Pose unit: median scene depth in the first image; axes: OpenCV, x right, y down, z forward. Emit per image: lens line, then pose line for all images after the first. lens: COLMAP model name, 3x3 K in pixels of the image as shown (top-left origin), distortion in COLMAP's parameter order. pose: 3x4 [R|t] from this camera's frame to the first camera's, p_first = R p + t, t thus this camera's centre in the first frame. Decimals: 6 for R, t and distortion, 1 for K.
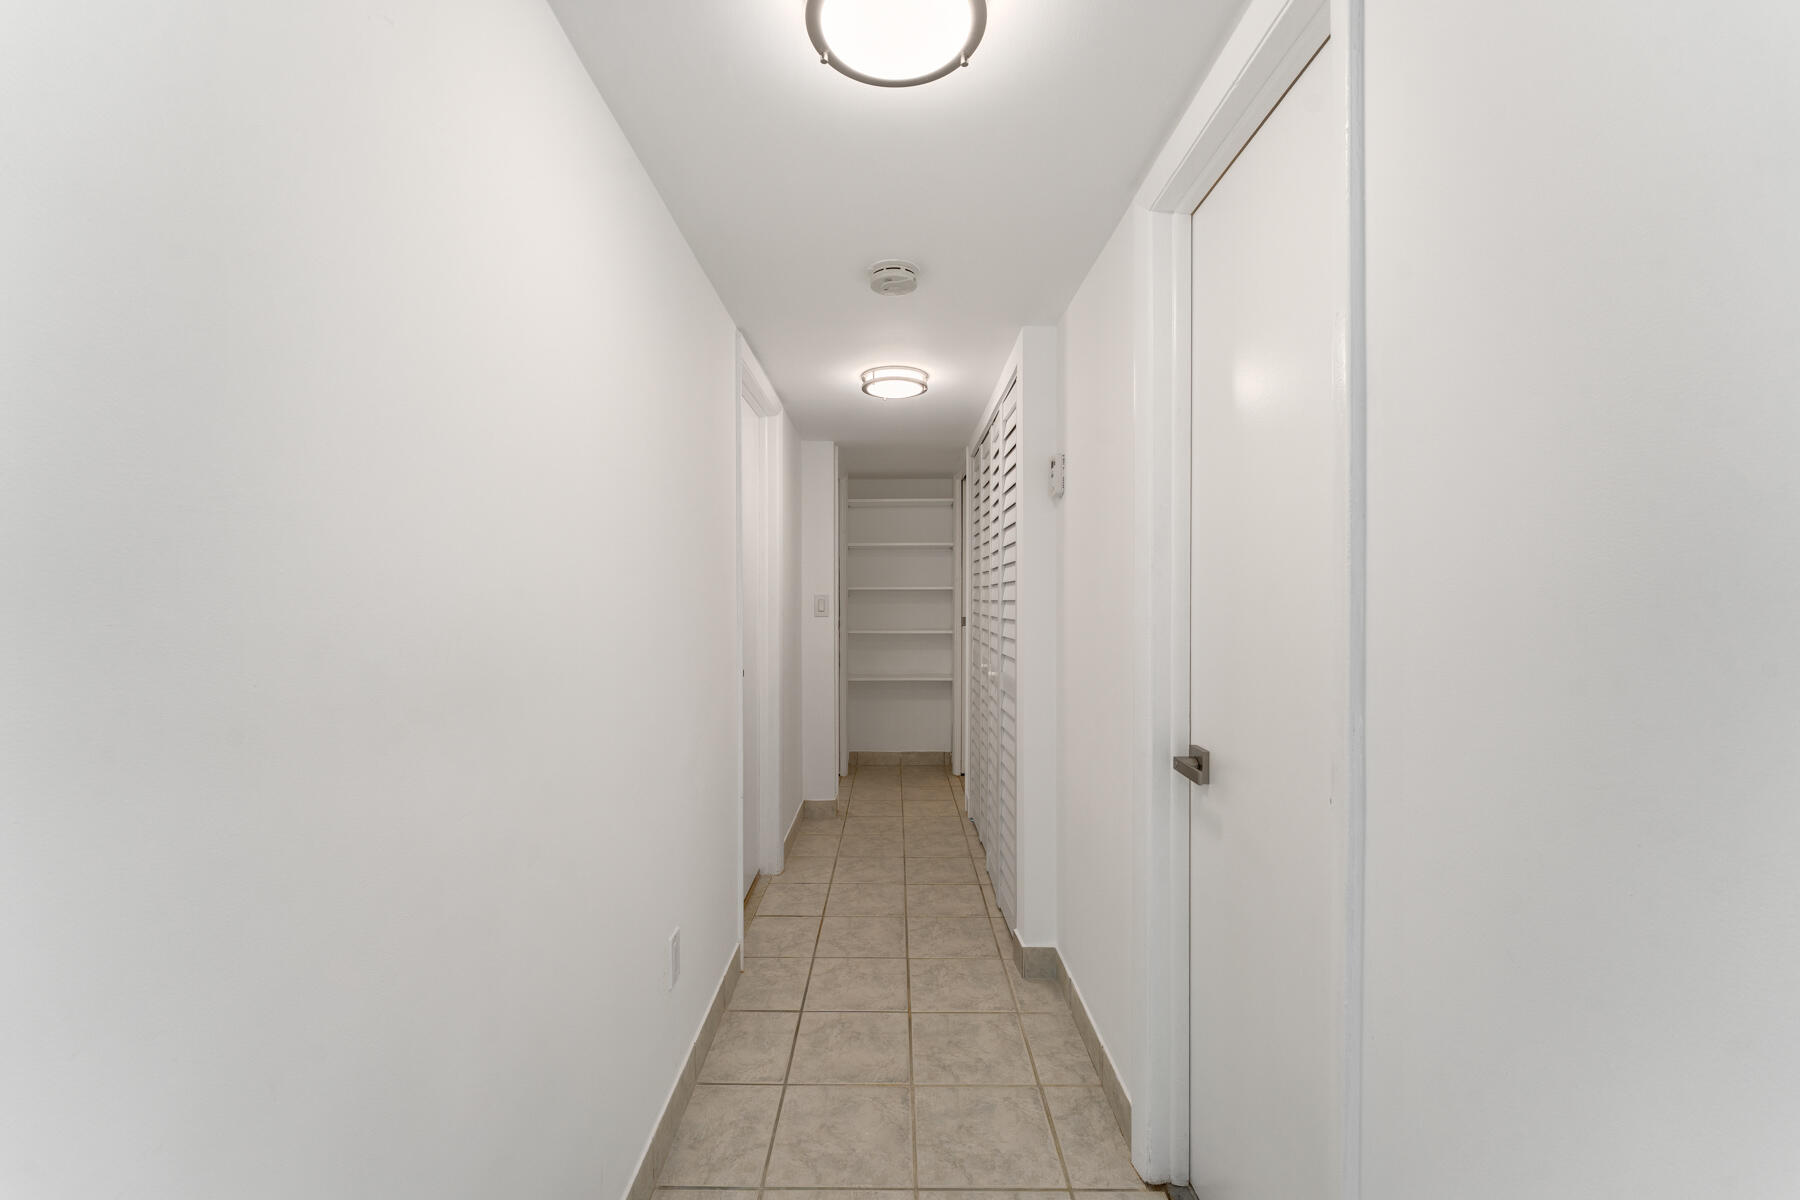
lens RADIAL K [[719.9, 0, 894.1], [0, 719.9, 601.4], [0, 0, 1]] dist [-0.000097, -0.000388]
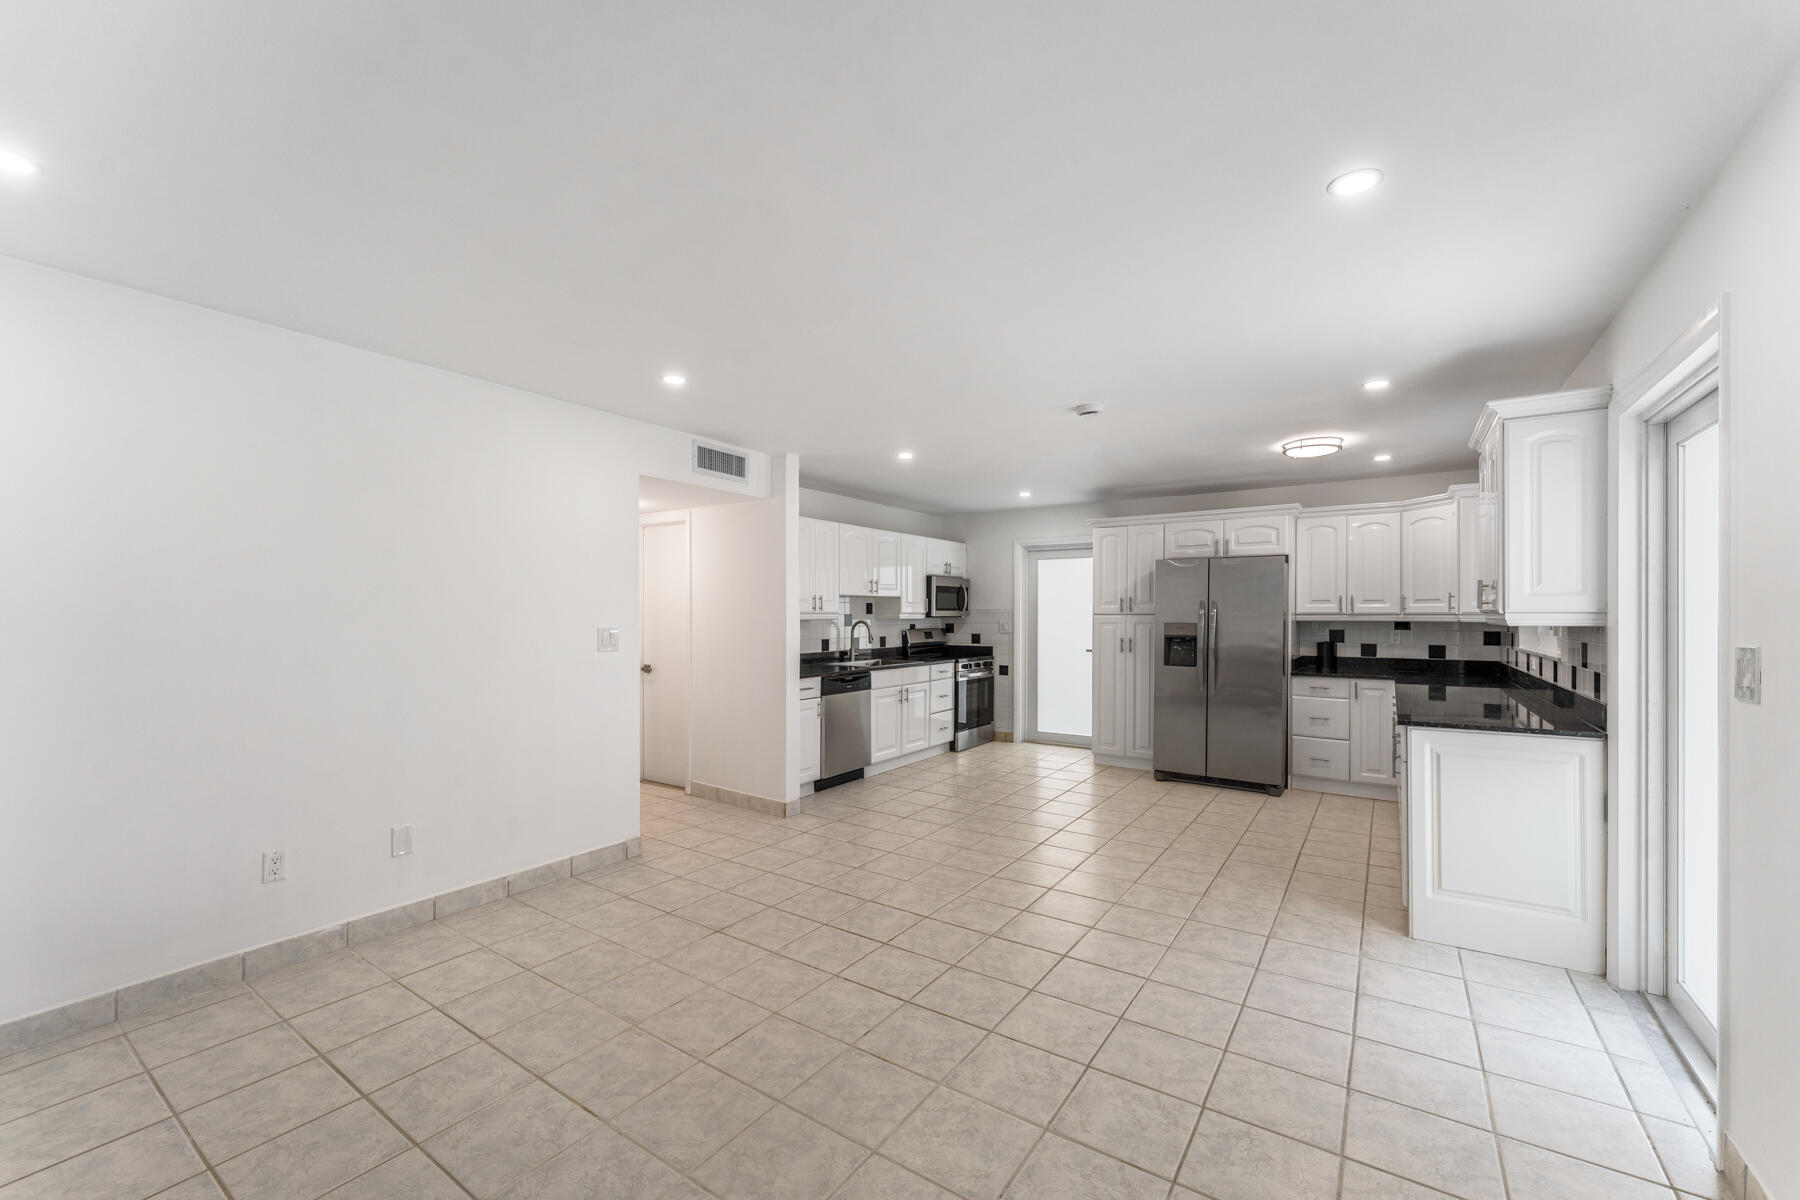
lens RADIAL K [[721.7, 0, 890.3], [0, 721.7, 616.8], [0, 0, 1]] dist [0.000380, -0.000077]
pose [[0.569785, -0.002592, 0.821789, -0.755530], [0.003241, 0.999994, 0.000907, -0.021639], [-0.821787, 0.002146, 0.569791, -0.860307]]
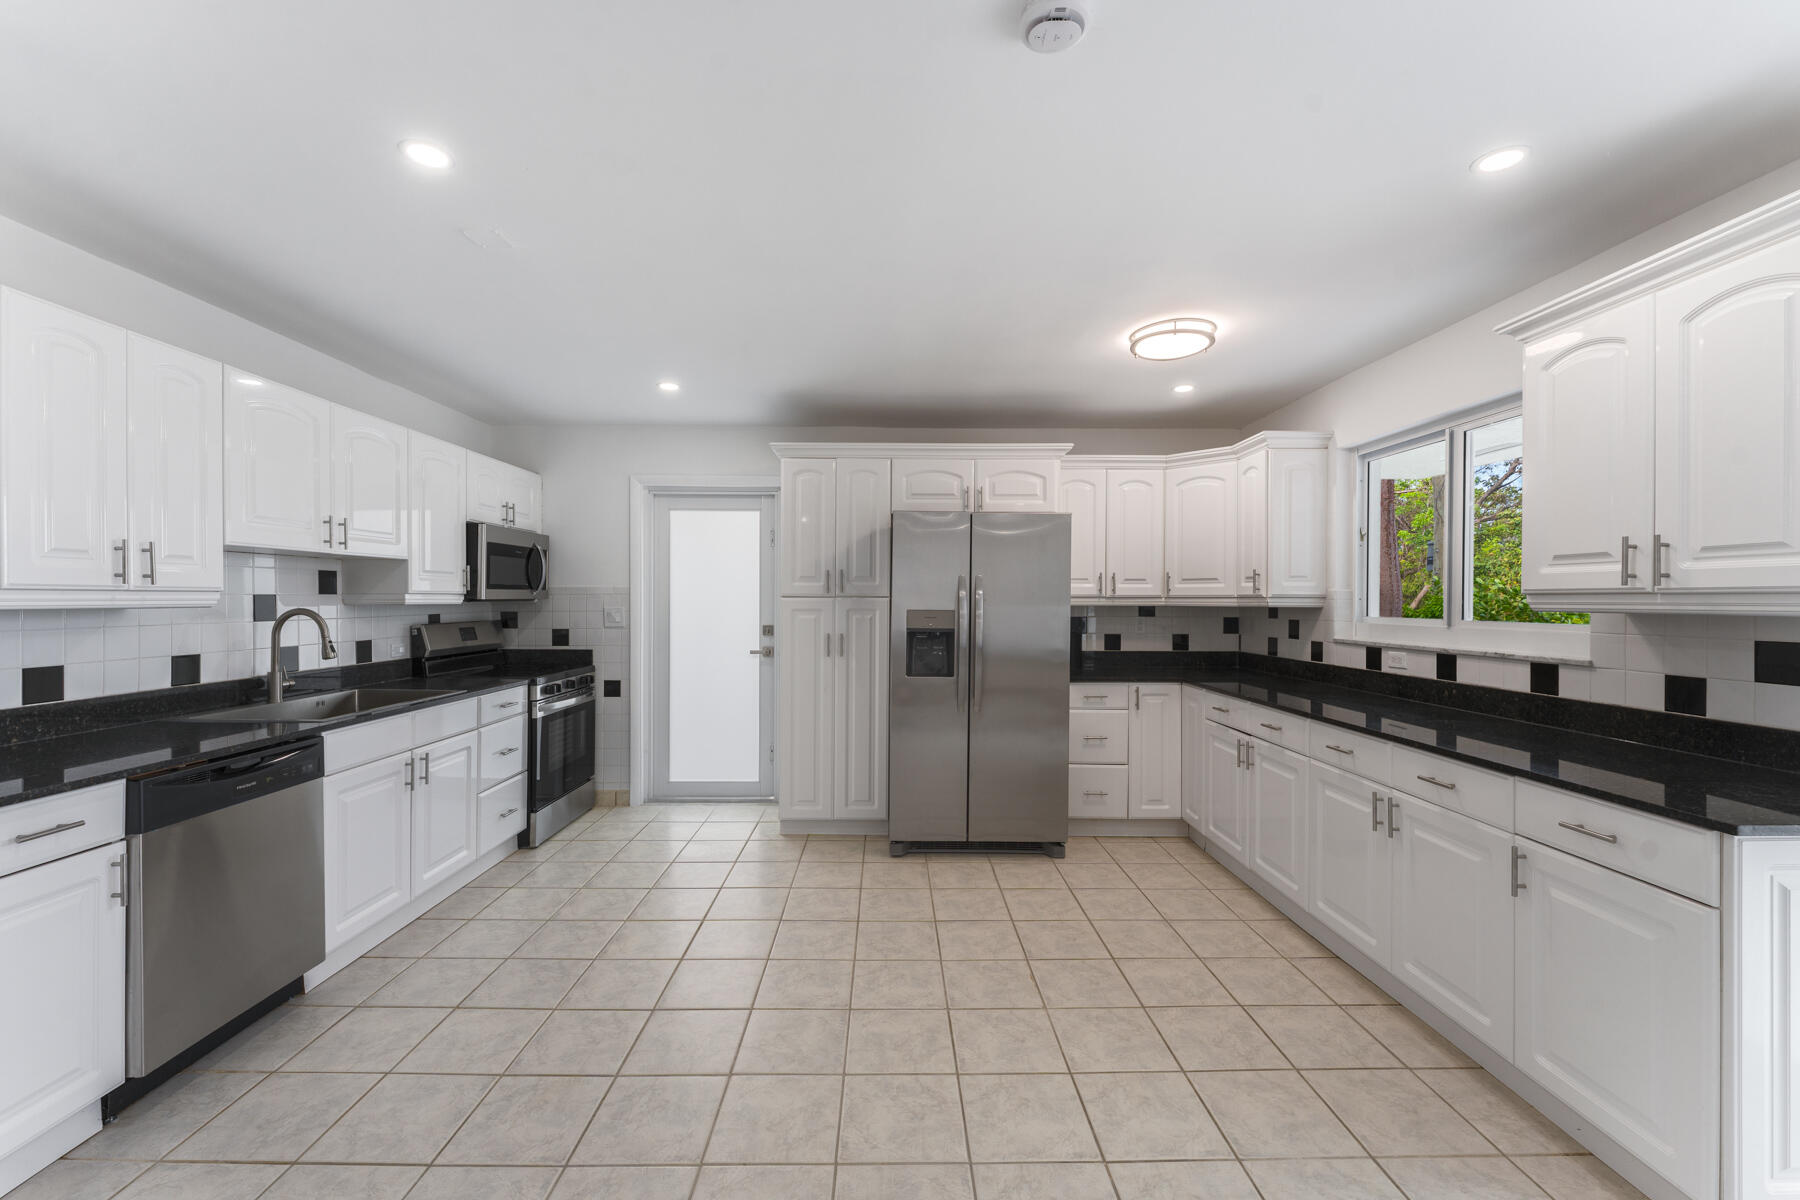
lens RADIAL K [[719.9, 0, 894.1], [0, 719.9, 601.4], [0, 0, 1]] dist [-0.000097, -0.000388]
pose [[-0.007393, -0.002967, 0.999968, -0.174815], [0.001940, 0.999994, 0.002982, -0.019907], [-0.999971, 0.001962, -0.007387, -0.463120]]
